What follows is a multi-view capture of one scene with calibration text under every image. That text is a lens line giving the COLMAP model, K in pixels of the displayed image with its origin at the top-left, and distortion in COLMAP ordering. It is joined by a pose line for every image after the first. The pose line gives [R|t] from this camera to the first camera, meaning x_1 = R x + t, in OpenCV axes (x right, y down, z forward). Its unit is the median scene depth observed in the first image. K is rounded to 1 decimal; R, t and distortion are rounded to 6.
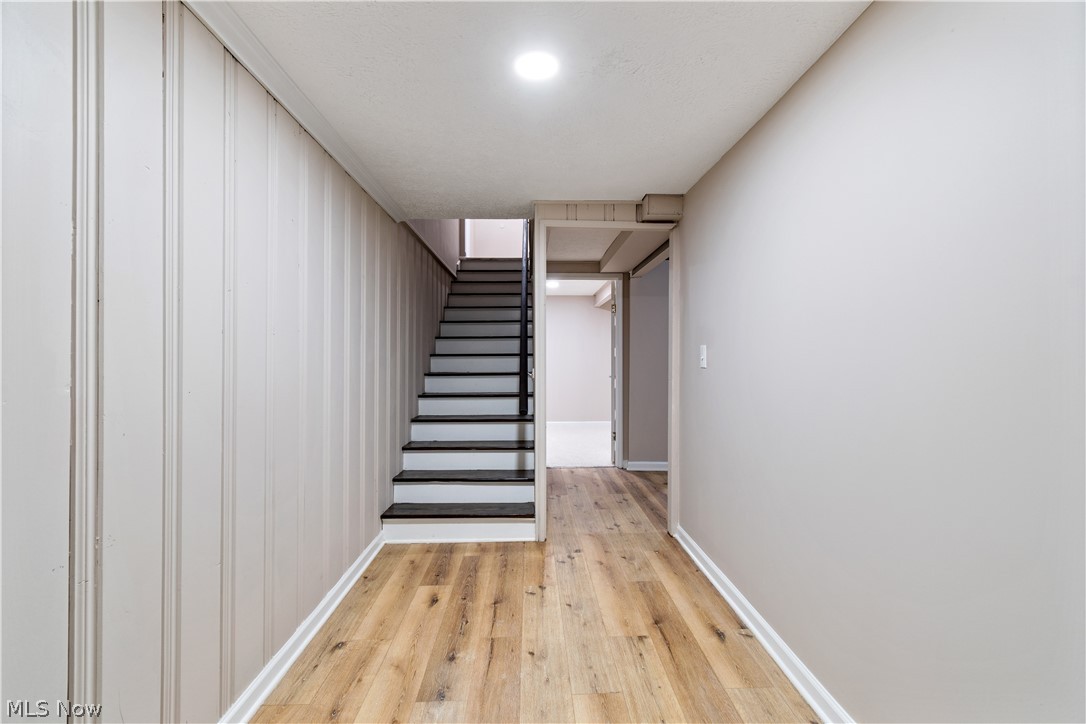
lens RADIAL K [[491.2, 0, 542.7], [0, 491.2, 355.5], [0, 0, 1]] dist [0.001119, 0.000125]
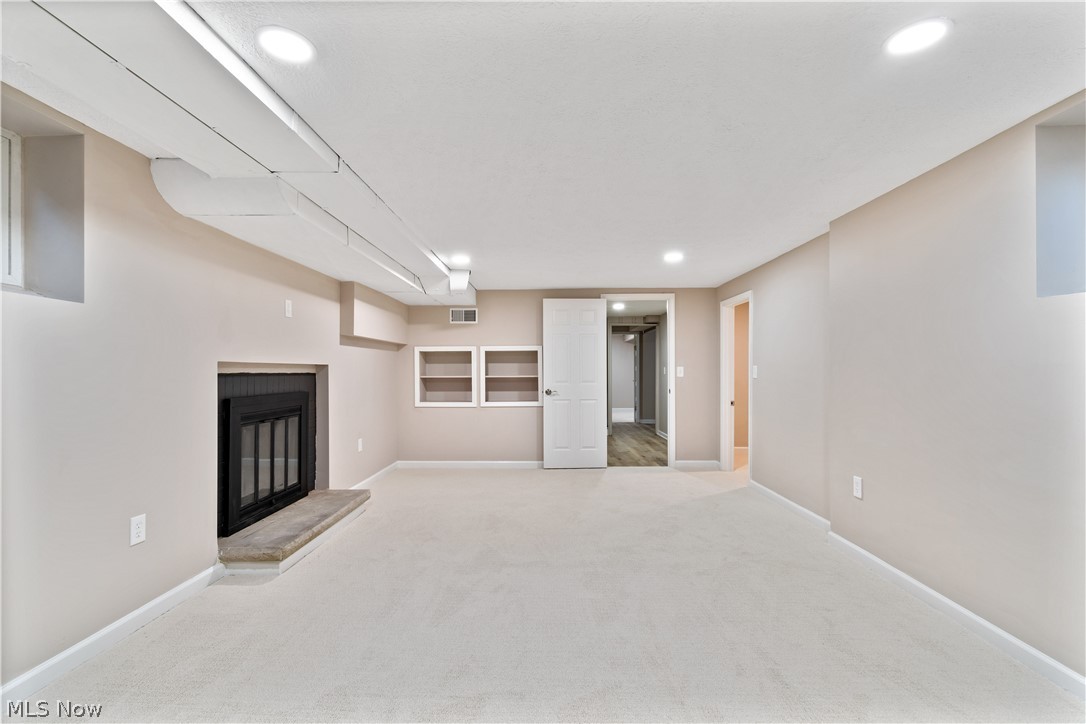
lens RADIAL K [[491.2, 0, 542.7], [0, 491.2, 355.5], [0, 0, 1]] dist [0.001119, 0.000125]
pose [[0.999165, 0.002145, -0.040807, -0.176699], [-0.003195, 0.999665, -0.025679, -0.006317], [0.040738, 0.025788, 0.998837, -1.189991]]
